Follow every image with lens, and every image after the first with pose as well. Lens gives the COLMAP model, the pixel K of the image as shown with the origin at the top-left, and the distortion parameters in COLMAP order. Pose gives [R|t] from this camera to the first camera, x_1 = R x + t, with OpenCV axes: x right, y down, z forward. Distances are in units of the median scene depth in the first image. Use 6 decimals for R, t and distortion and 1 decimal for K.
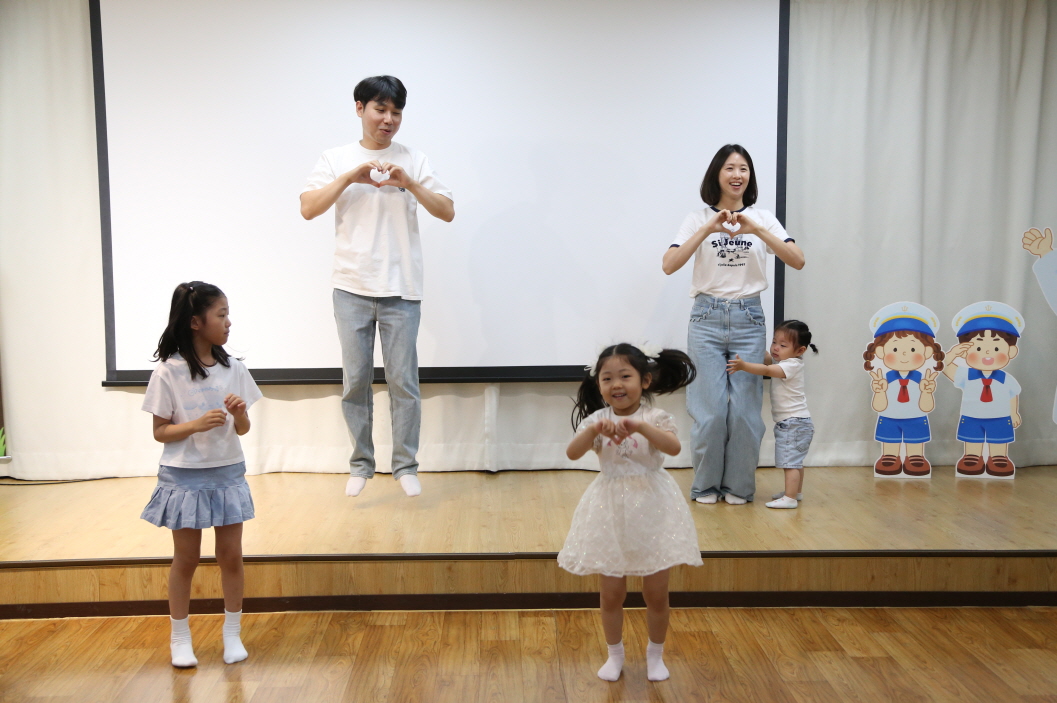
lens RADIAL K [[1279.1, 0, 528.5], [0, 1279.1, 351.5], [0, 0, 1]] dist [0.091676, 0.060266]
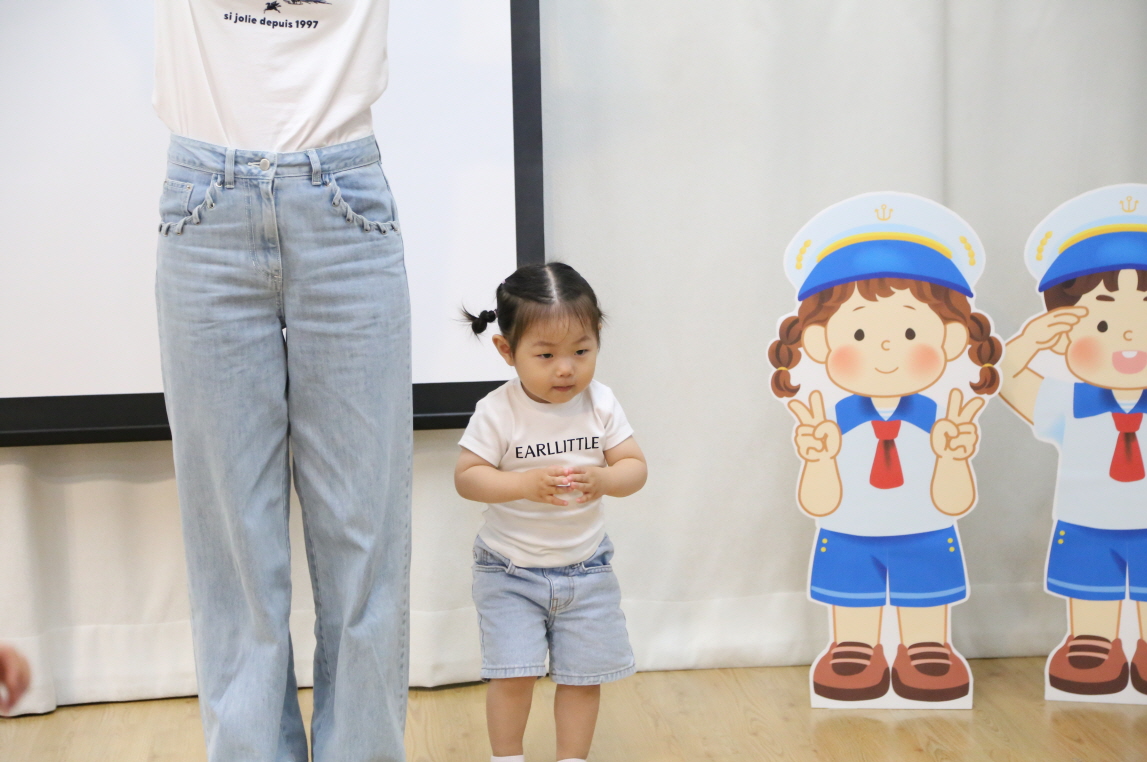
lens RADIAL K [[2493.9, 0, 573.5], [0, 2493.9, 381.0], [0, 0, 1]] dist [0.434967, -0.123087]
pose [[0.996246, -0.023473, 0.083323, 0.196732], [0.020743, 0.999224, 0.033484, -0.016394], [-0.084044, -0.031630, 0.995960, 0.444405]]
